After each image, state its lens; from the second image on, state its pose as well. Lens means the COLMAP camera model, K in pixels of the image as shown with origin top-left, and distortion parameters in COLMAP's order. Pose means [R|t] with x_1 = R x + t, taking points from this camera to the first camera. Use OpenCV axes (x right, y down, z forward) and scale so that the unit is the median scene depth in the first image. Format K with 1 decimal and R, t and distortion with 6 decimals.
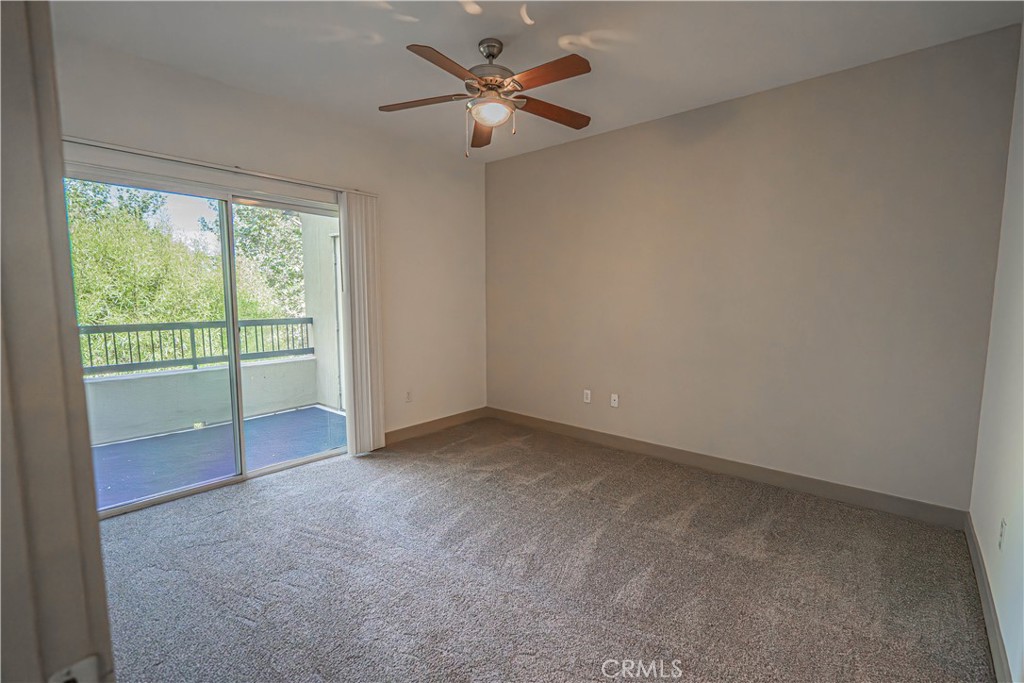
lens RADIAL K [[475.5, 0, 510.0], [0, 475.5, 343.7], [0, 0, 1]] dist [0.001718, 0.002729]
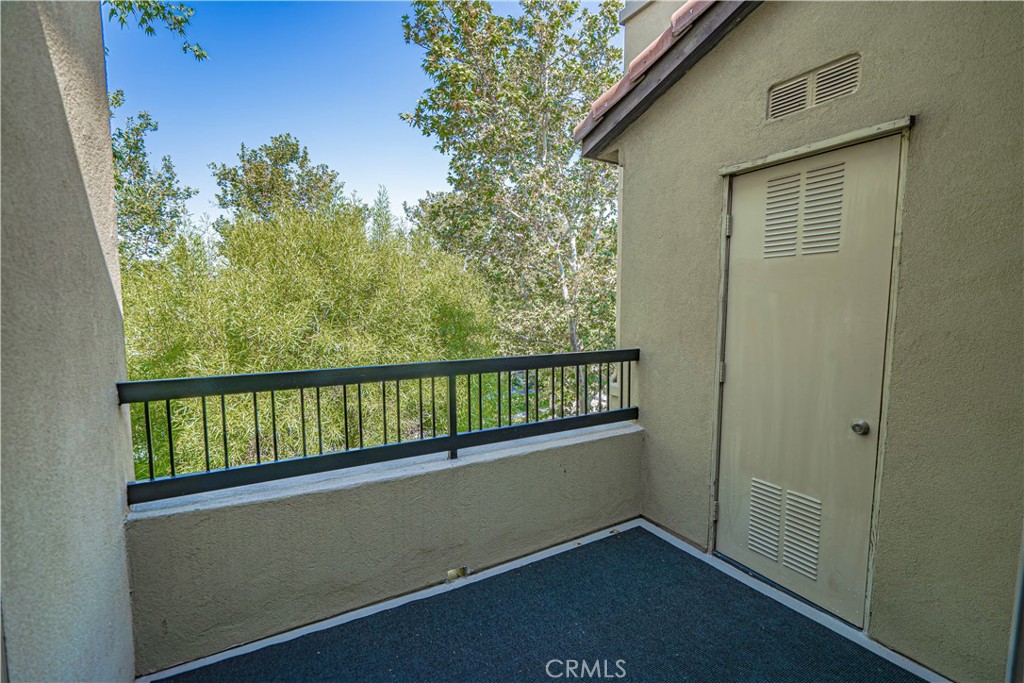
lens RADIAL K [[475.5, 0, 507.8], [0, 475.5, 350.0], [0, 0, 1]] dist [0.001718, 0.002729]
pose [[0.945157, 0.034480, -0.324791, -0.572797], [-0.035664, 0.999361, 0.002308, -0.074624], [0.324663, 0.009402, 0.945783, 0.704731]]
